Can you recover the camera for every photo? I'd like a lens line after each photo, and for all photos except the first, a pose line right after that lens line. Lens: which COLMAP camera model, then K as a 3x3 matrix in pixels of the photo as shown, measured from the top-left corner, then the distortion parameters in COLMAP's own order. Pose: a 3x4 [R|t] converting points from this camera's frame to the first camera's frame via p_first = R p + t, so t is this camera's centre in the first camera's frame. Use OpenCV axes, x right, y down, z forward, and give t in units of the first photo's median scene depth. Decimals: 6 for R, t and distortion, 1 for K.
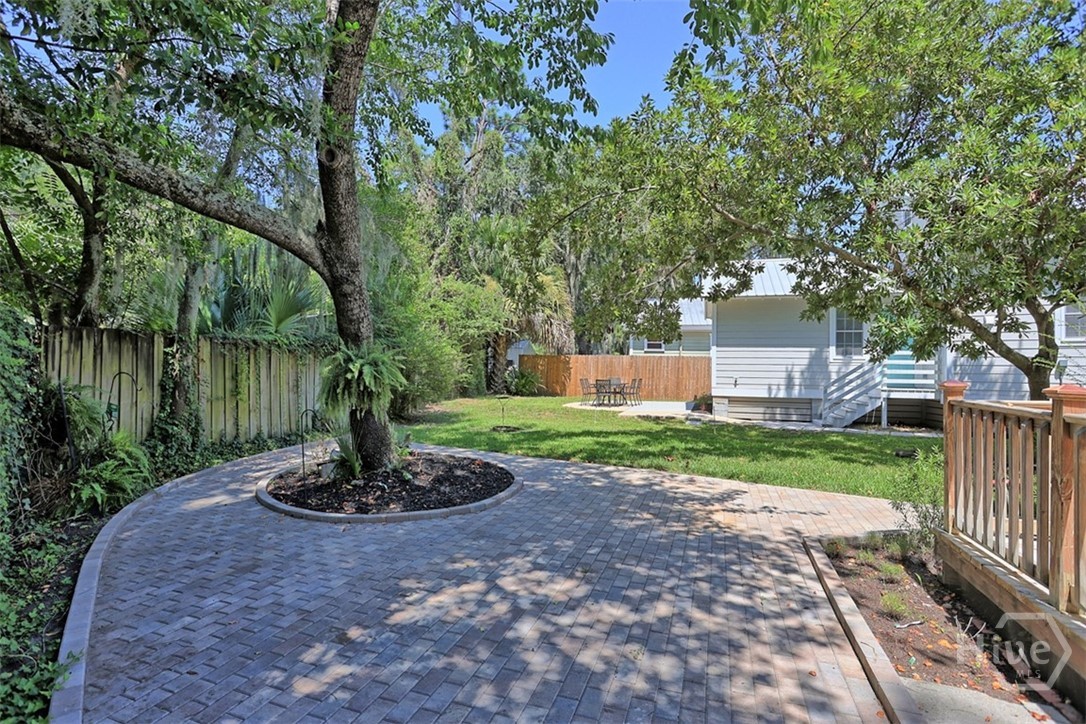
lens RADIAL K [[538.0, 0, 542.5], [0, 538.0, 357.6], [0, 0, 1]] dist [-0.046742, 0.011905]
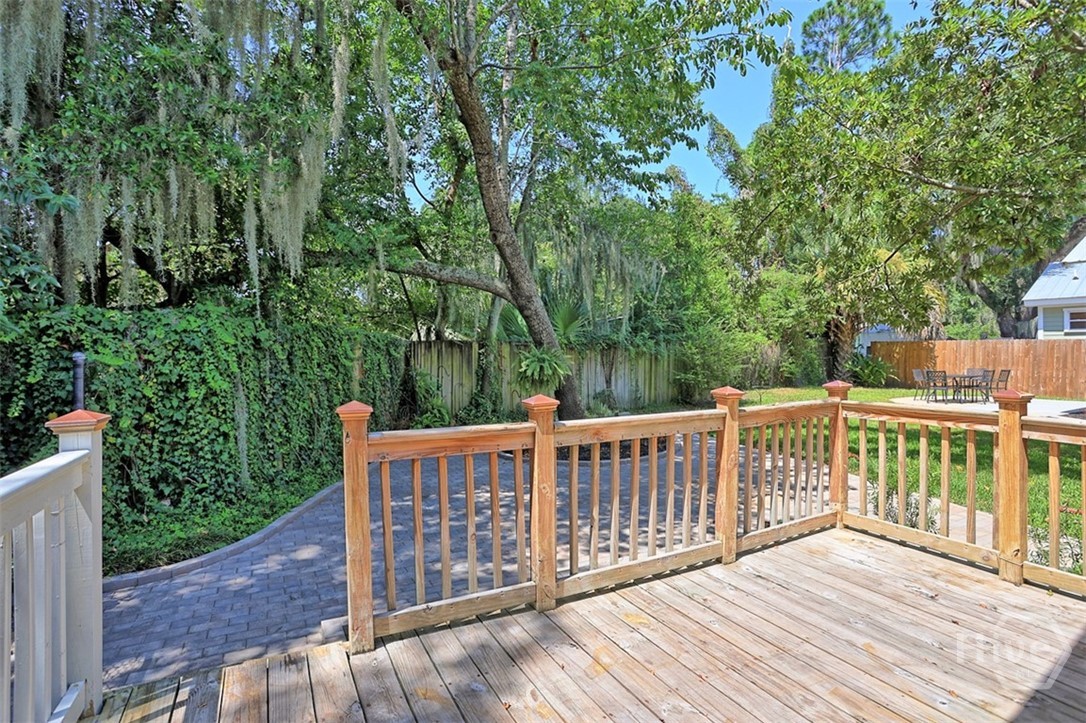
lens RADIAL K [[538.0, 0, 545.9], [0, 538.0, 359.7], [0, 0, 1]] dist [-0.046742, 0.011905]
pose [[0.748205, -0.002402, -0.663463, 0.537236], [0.020935, 0.999581, 0.019991, -0.017599], [0.663137, -0.028847, 0.747942, -0.100822]]
